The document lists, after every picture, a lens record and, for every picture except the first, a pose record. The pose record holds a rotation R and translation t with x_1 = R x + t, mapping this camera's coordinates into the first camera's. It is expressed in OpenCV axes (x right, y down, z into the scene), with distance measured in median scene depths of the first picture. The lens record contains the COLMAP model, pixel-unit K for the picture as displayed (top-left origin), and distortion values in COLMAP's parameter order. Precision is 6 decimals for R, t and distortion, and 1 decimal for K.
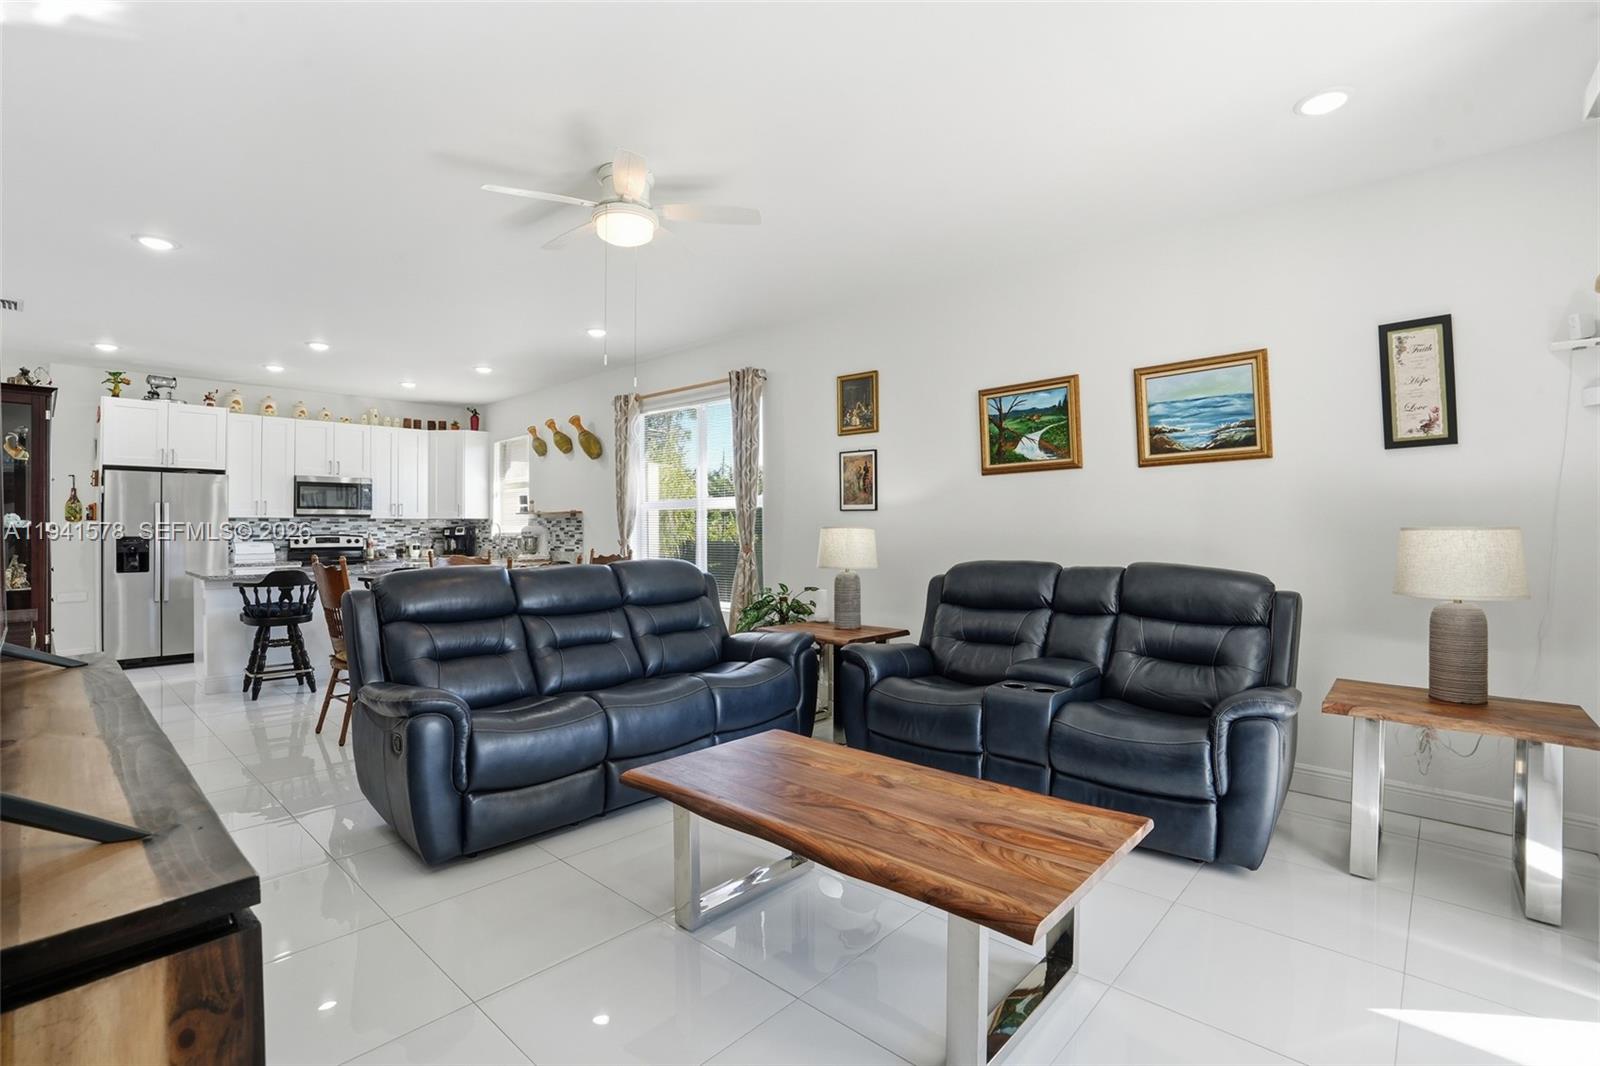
lens RADIAL K [[741.9, 0, 823.0], [0, 741.9, 523.1], [0, 0, 1]] dist [-0.012206, 0.000428]
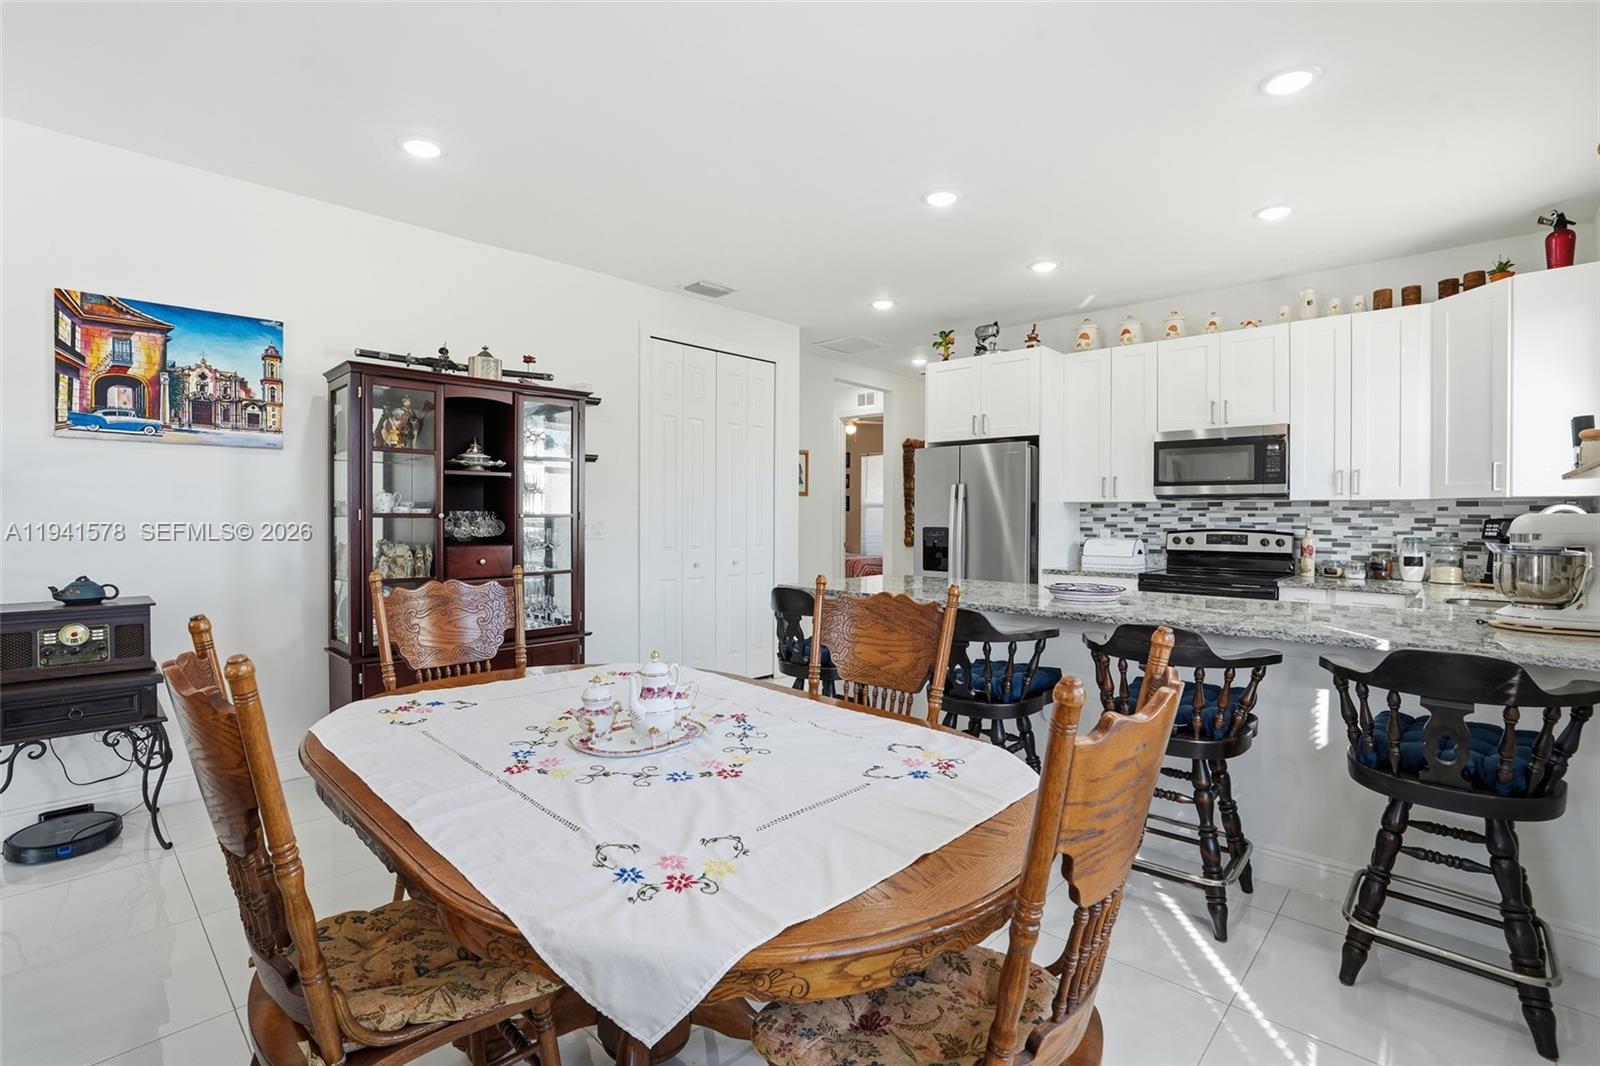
lens RADIAL K [[741.9, 0, 823.0], [0, 741.9, 523.1], [0, 0, 1]] dist [-0.012206, 0.000428]
pose [[-0.041376, 0.012327, -0.999068, -0.077707], [0.002722, 0.999922, 0.012225, 0.002407], [0.999140, -0.002214, -0.041406, 0.690834]]
